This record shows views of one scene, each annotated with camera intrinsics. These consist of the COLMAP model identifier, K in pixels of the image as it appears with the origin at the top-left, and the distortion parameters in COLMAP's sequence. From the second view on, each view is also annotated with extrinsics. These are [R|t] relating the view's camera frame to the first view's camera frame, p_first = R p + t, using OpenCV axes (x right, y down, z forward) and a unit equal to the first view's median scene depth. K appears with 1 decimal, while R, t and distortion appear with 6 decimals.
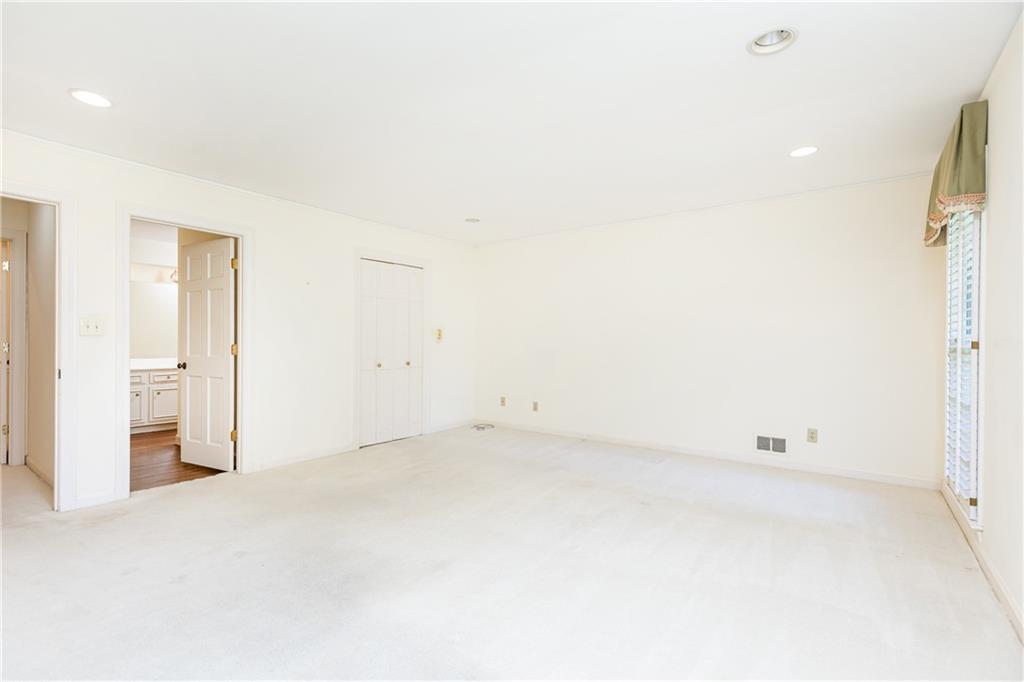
lens RADIAL K [[463.4, 0, 516.7], [0, 463.4, 341.9], [0, 0, 1]] dist [0.009761, -0.002024]
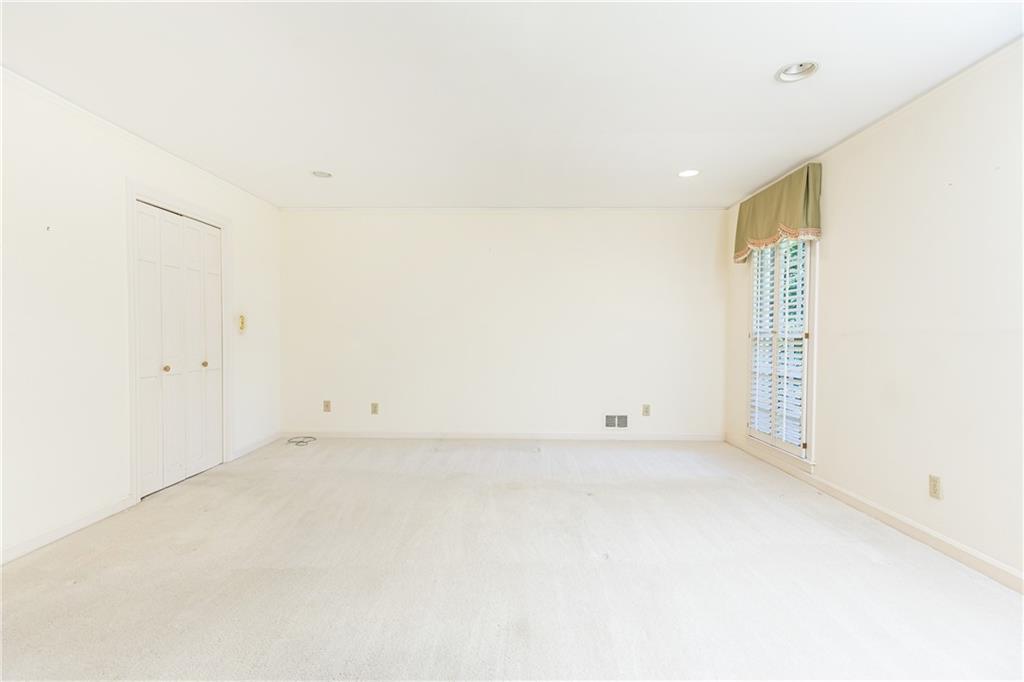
lens RADIAL K [[463.4, 0, 501.8], [0, 463.4, 344.9], [0, 0, 1]] dist [0.009761, -0.002024]
pose [[0.812093, -0.015728, 0.583316, -0.406980], [-0.001281, 0.999586, 0.028735, -0.003341], [-0.583527, -0.024083, 0.811737, 0.267184]]
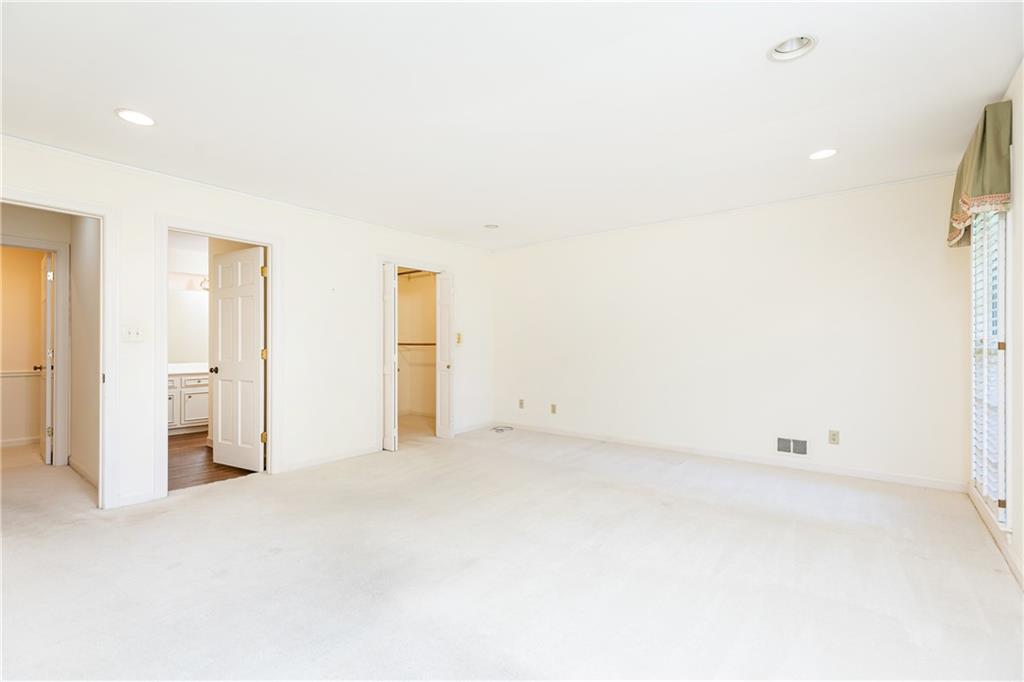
lens RADIAL K [[463.4, 0, 513.8], [0, 463.4, 342.3], [0, 0, 1]] dist [0.009761, -0.002024]
pose [[0.999503, -0.006346, -0.030883, -0.018705], [0.006166, 0.999963, -0.005928, -0.000542], [0.030920, 0.005735, 0.999505, -0.019113]]
